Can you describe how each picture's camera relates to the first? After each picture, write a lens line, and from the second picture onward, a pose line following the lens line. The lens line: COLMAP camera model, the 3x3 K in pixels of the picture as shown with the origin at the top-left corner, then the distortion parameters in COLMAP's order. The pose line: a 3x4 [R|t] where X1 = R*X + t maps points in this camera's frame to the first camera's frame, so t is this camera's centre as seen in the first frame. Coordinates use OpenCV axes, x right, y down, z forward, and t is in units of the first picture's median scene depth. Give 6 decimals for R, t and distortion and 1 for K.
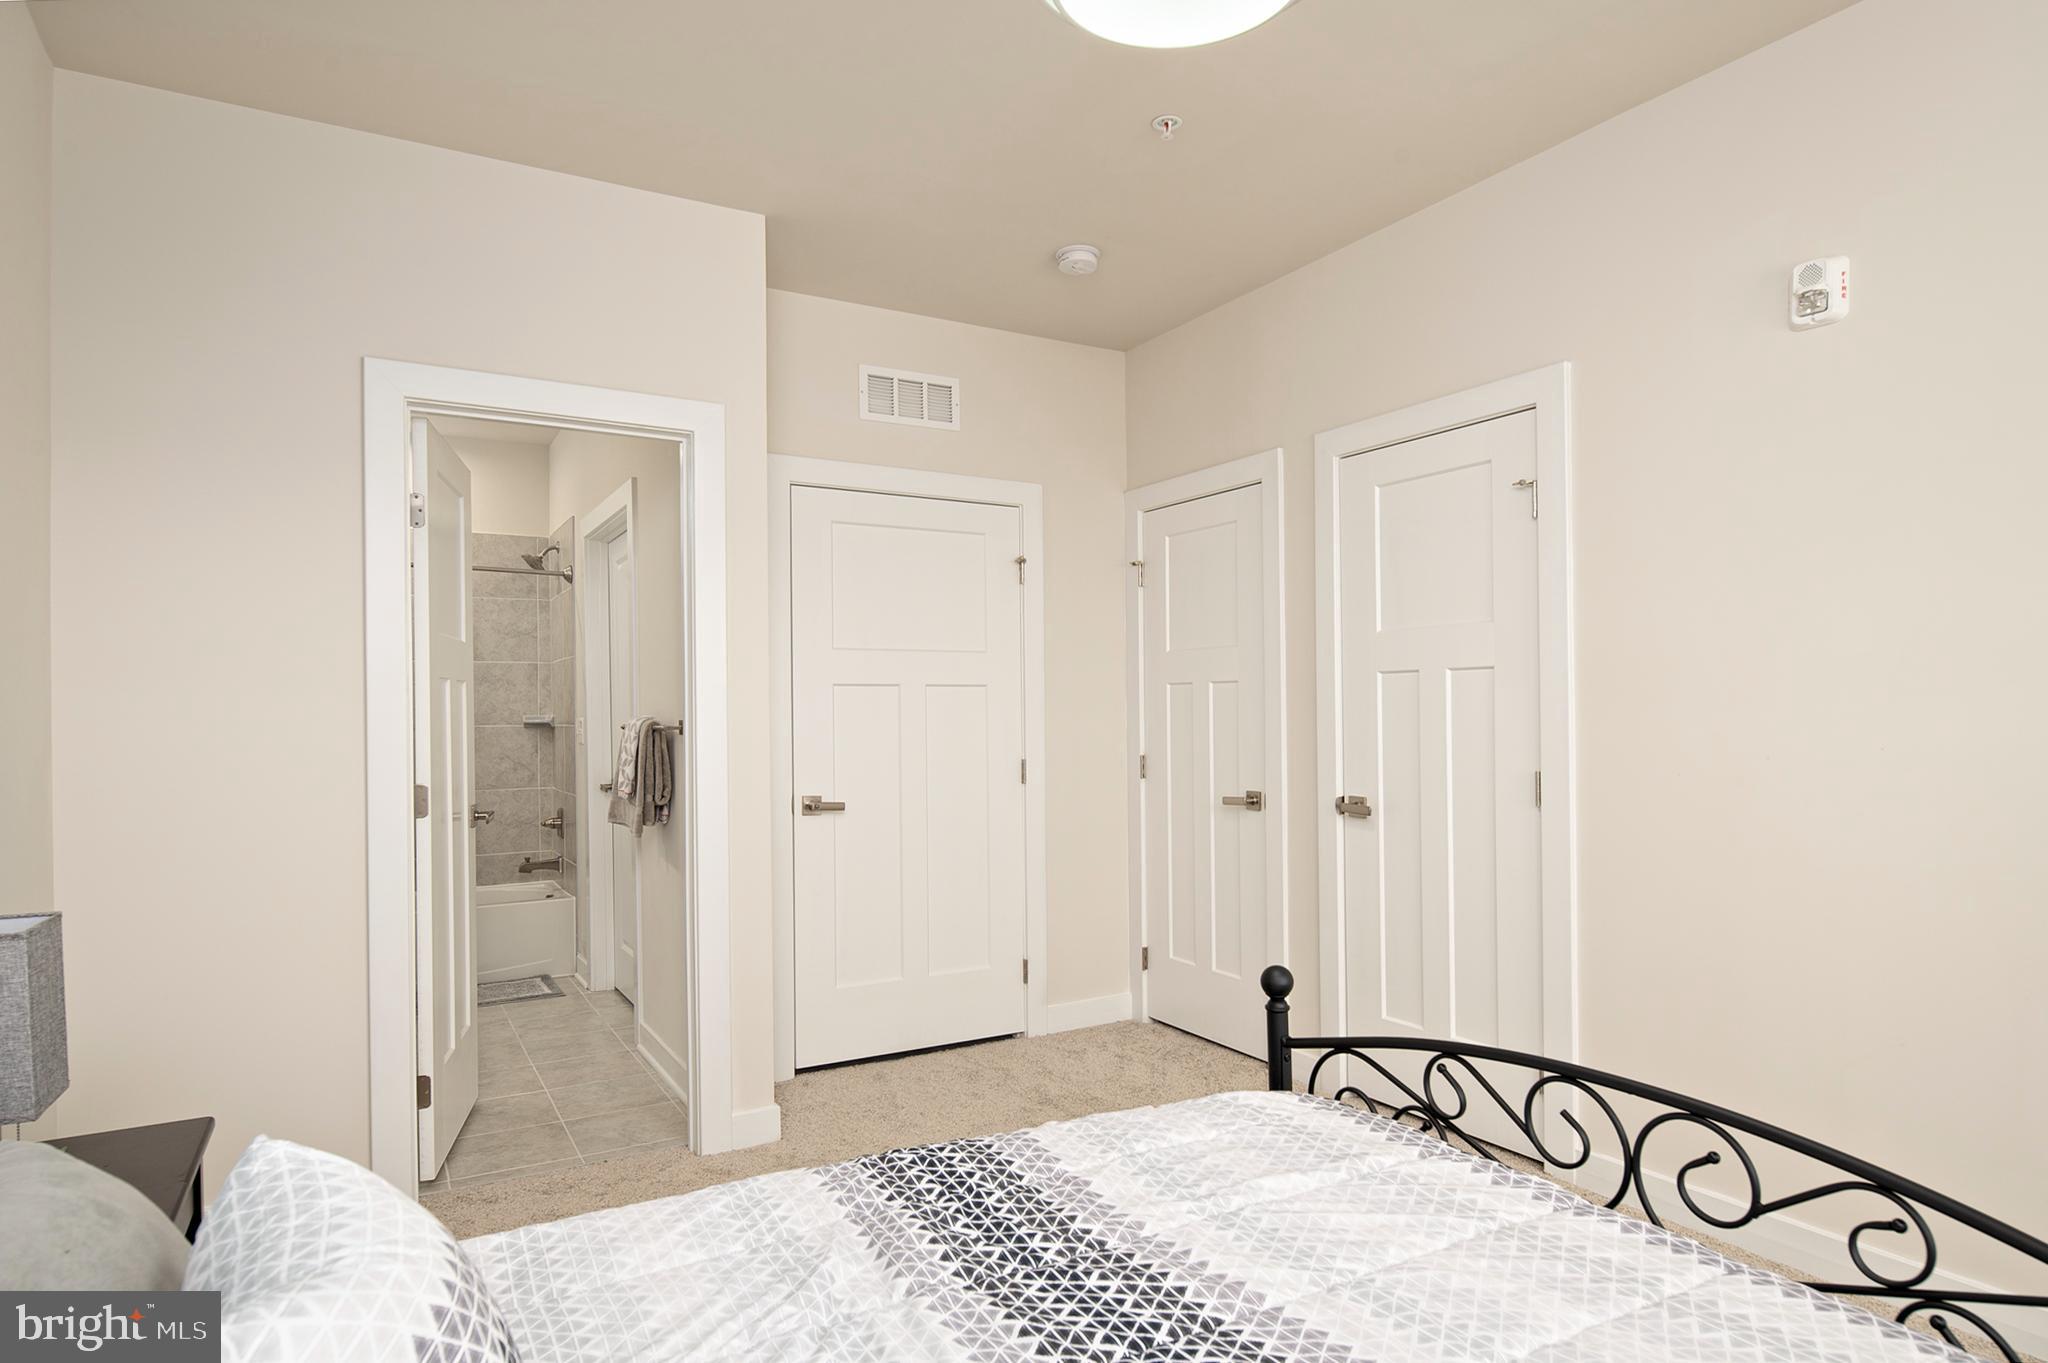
lens RADIAL K [[1112.7, 0, 1020.4], [0, 1112.7, 718.8], [0, 0, 1]] dist [-0.005060, -0.002426]
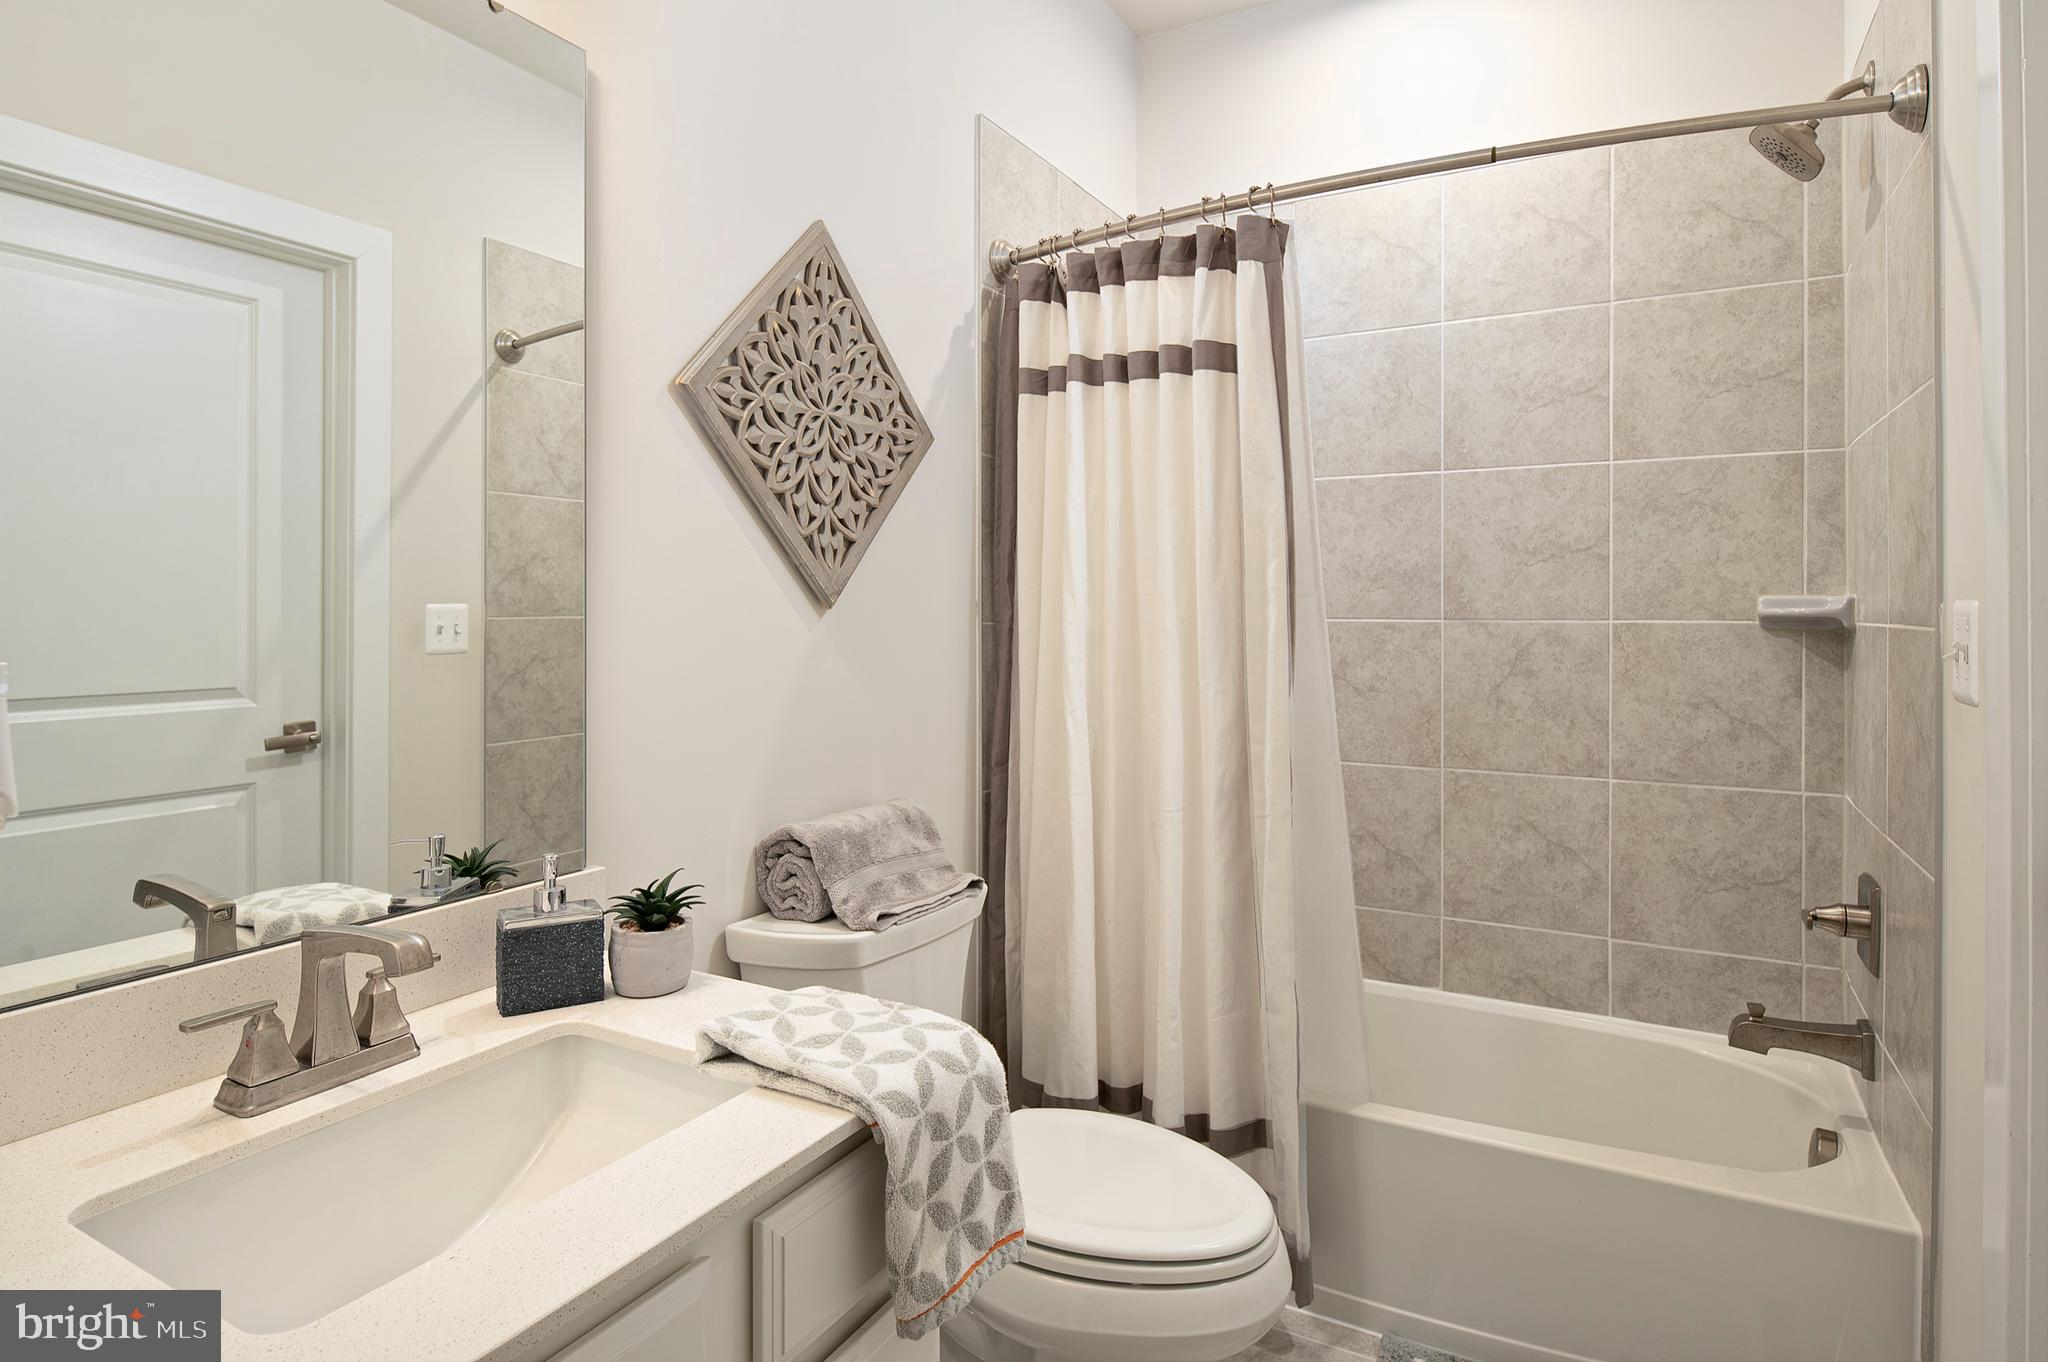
lens RADIAL K [[1115.5, 0, 1018.0], [0, 1115.5, 596.2], [0, 0, 1]] dist [-0.004453, -0.001098]
pose [[0.511489, 0.002856, -0.859285, -0.252612], [-0.023002, 0.999682, -0.010369, 0.006442], [0.858982, 0.025069, 0.511392, 0.594240]]
